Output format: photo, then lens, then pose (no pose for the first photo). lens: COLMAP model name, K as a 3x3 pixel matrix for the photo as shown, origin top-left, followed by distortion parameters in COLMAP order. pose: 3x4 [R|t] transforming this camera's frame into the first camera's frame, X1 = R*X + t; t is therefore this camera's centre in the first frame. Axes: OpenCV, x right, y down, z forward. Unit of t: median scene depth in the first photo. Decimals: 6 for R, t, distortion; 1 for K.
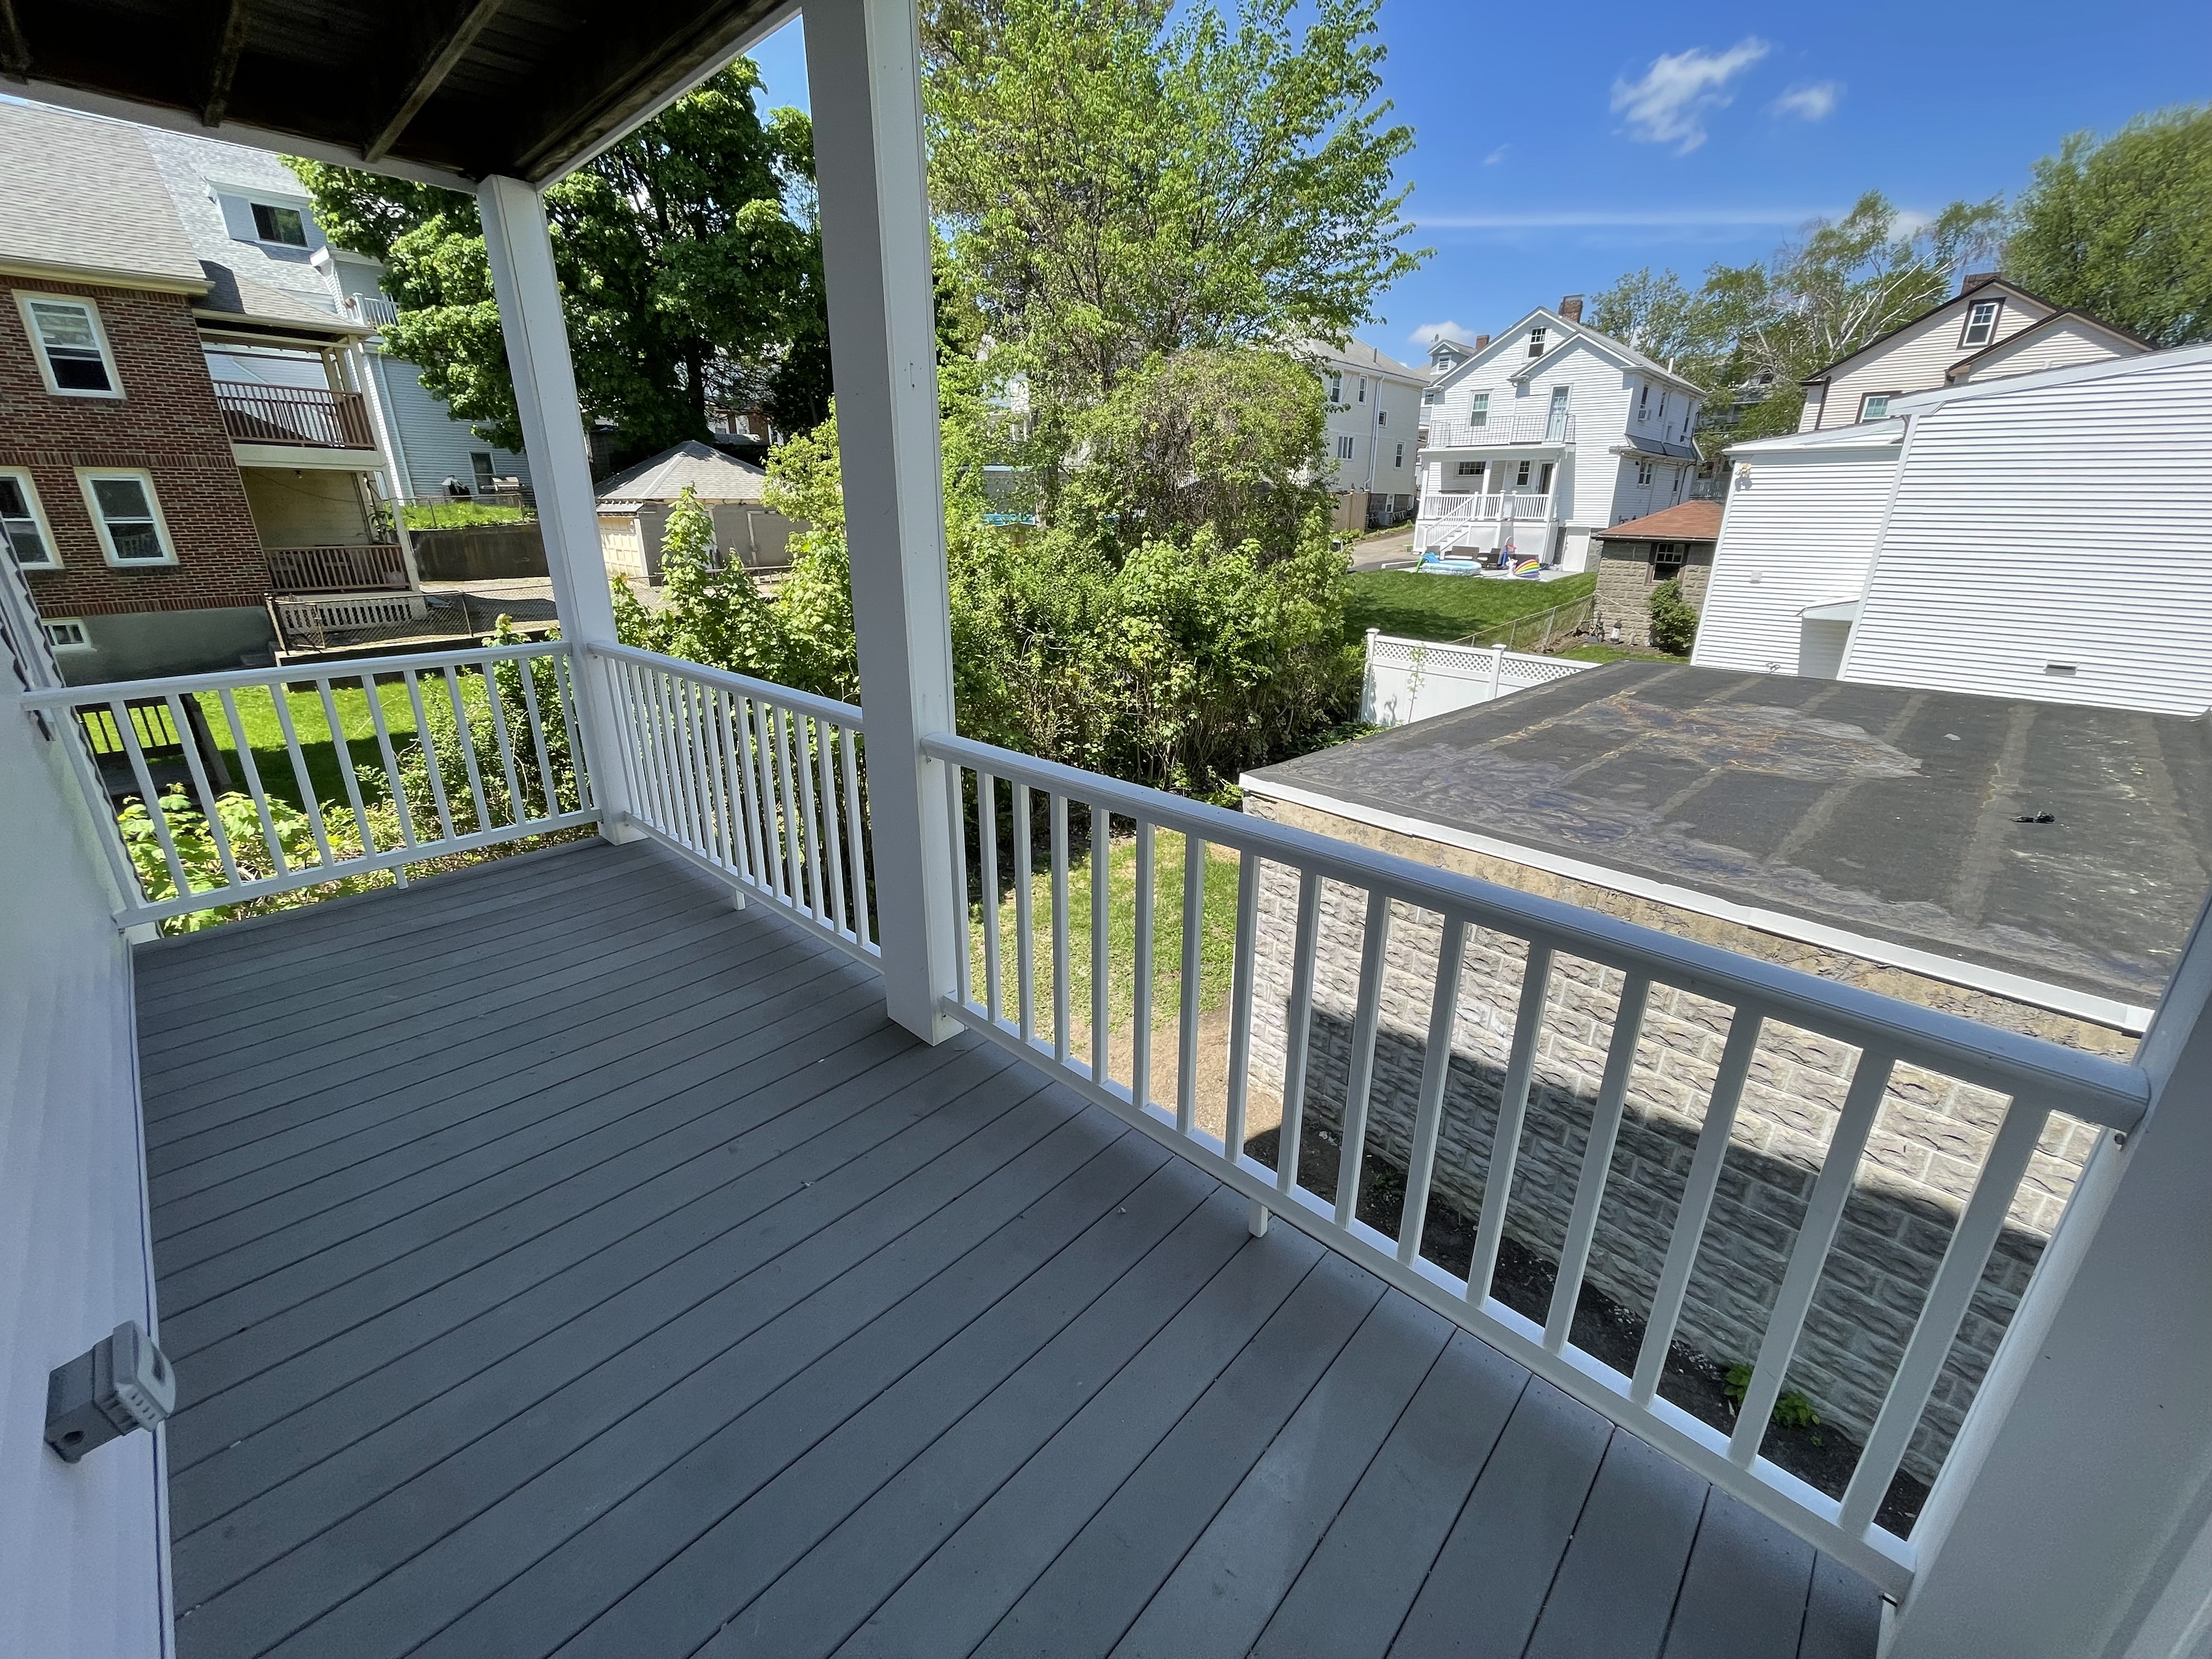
lens RADIAL K [[893.3, 0, 1104.5], [0, 893.3, 822.3], [0, 0, 1]] dist [-0.000364, -0.000255]
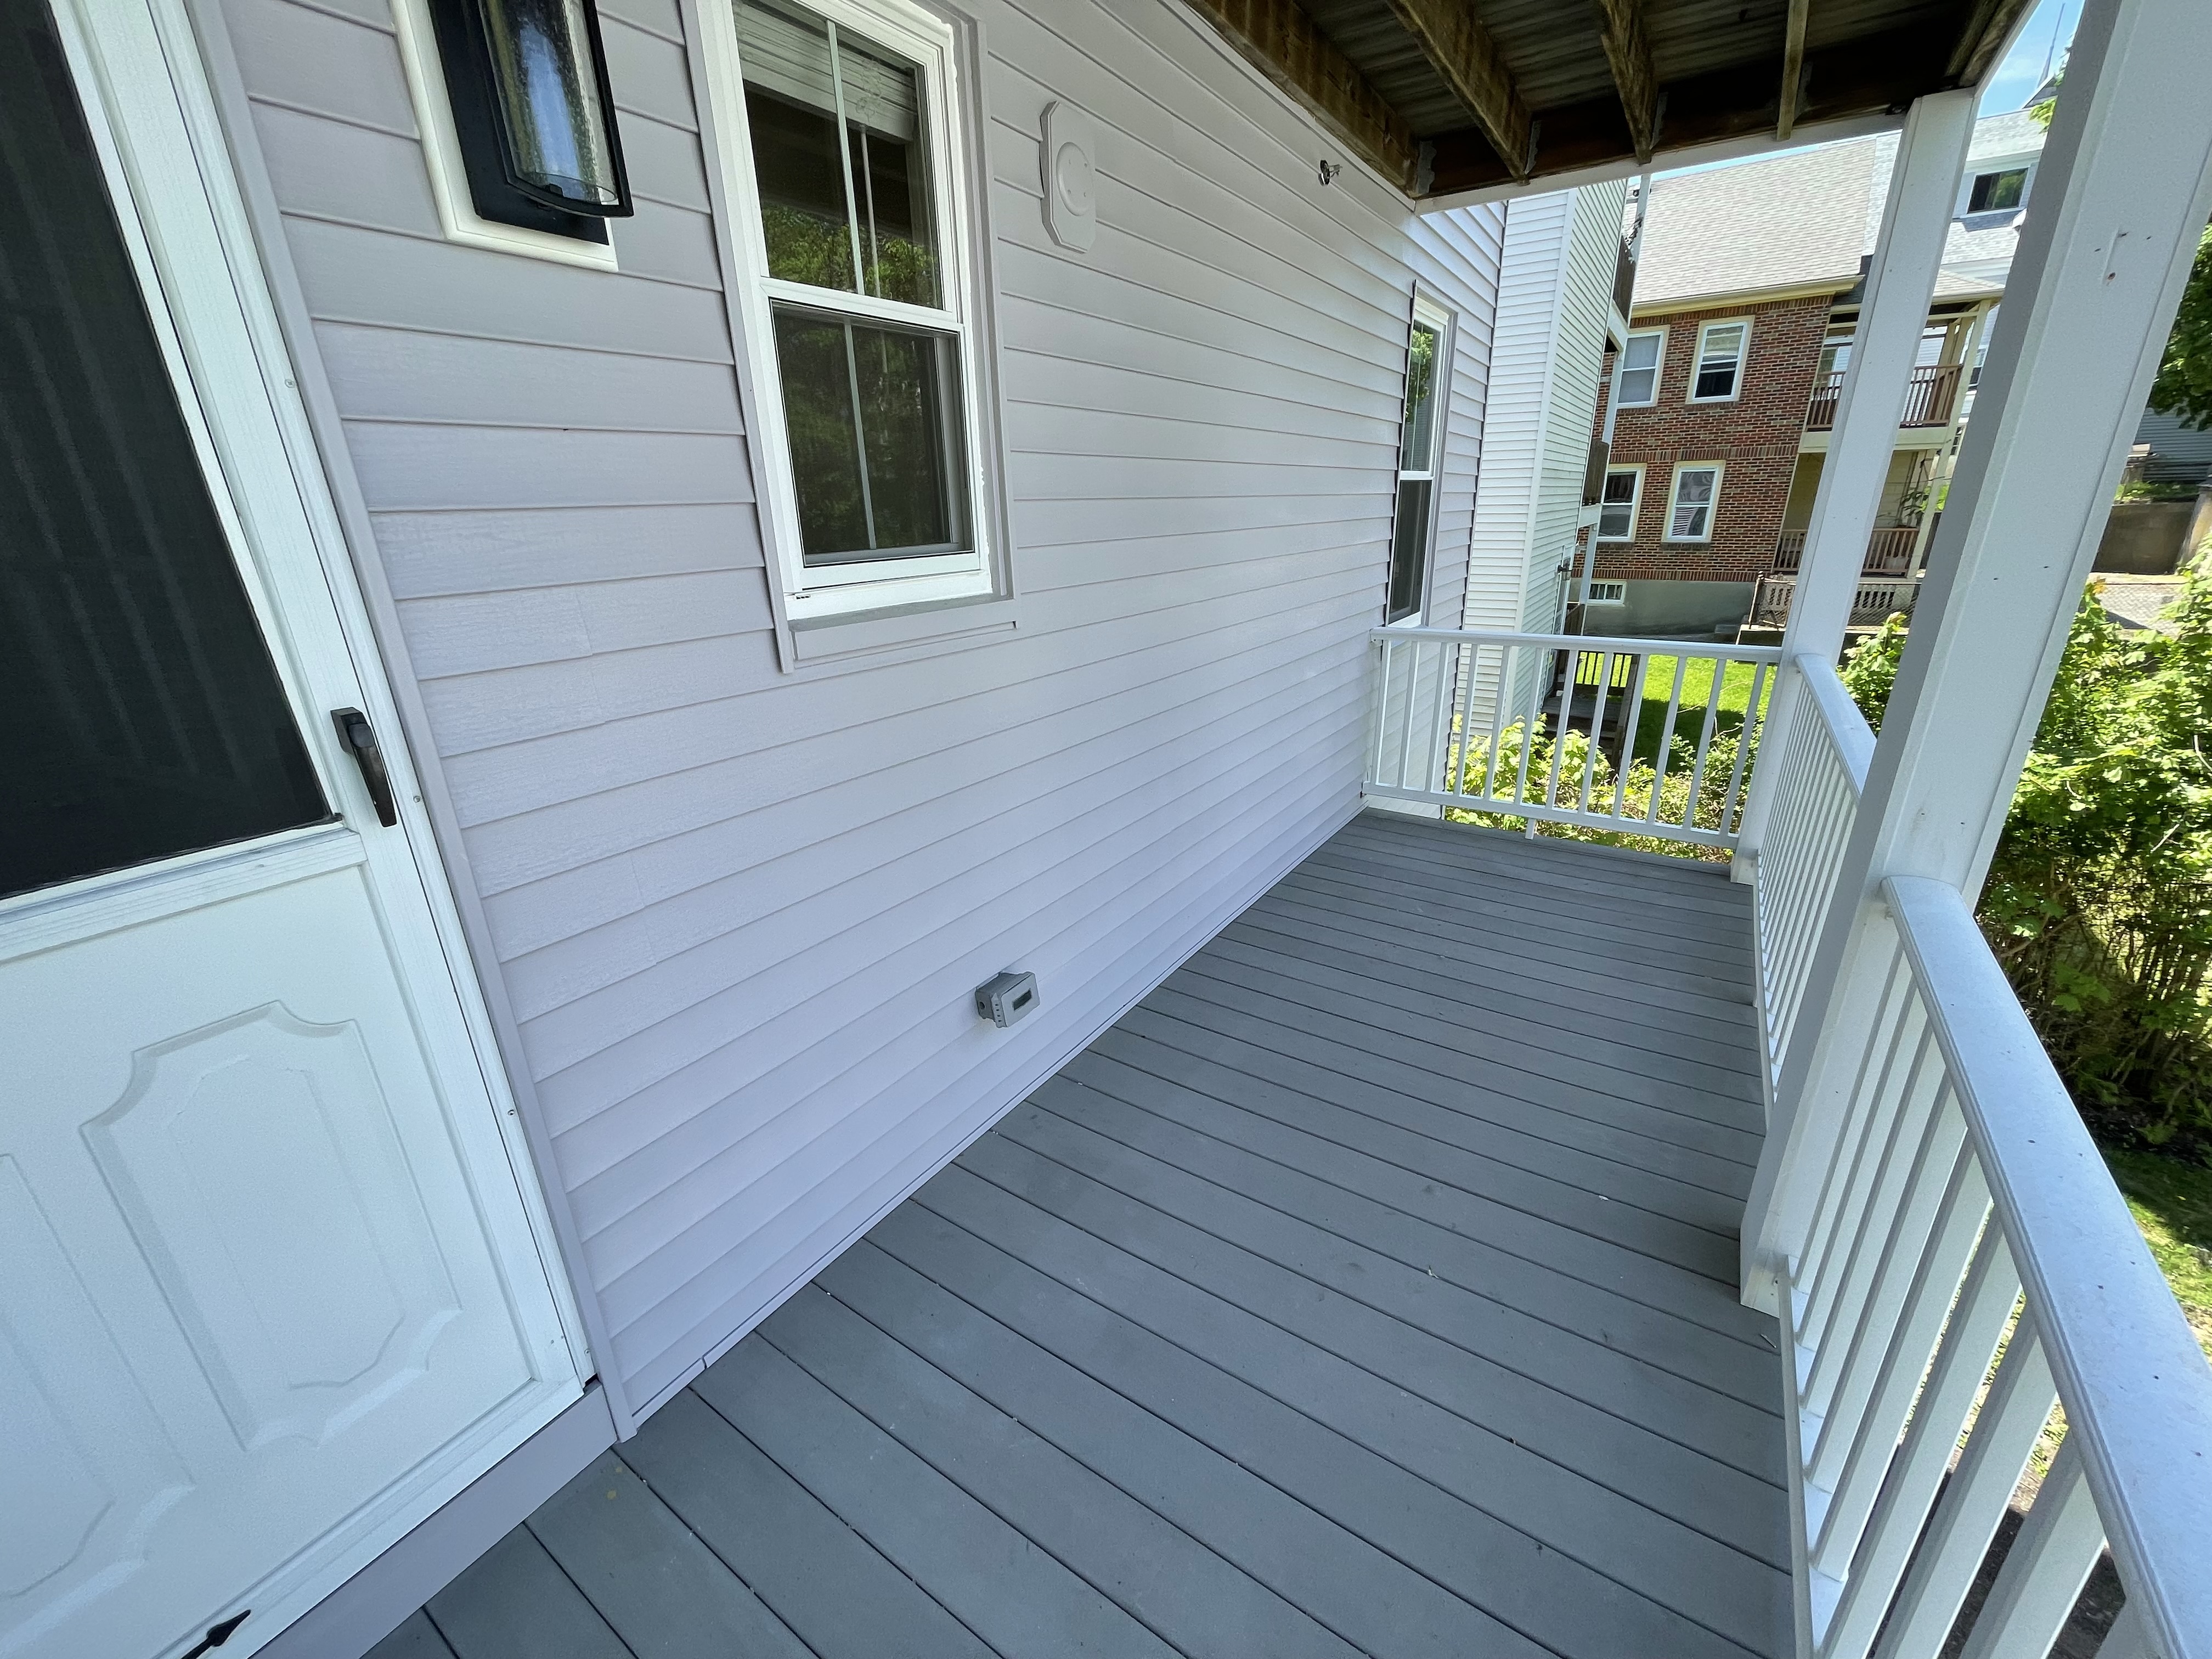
lens RADIAL K [[893.3, 0, 1104.5], [0, 893.3, 822.3], [0, 0, 1]] dist [-0.000364, -0.000255]
pose [[0.171112, 0.324956, -0.930121, 0.155718], [-0.306838, 0.914671, 0.263110, -0.073152], [0.936254, 0.240375, 0.256220, 0.193606]]
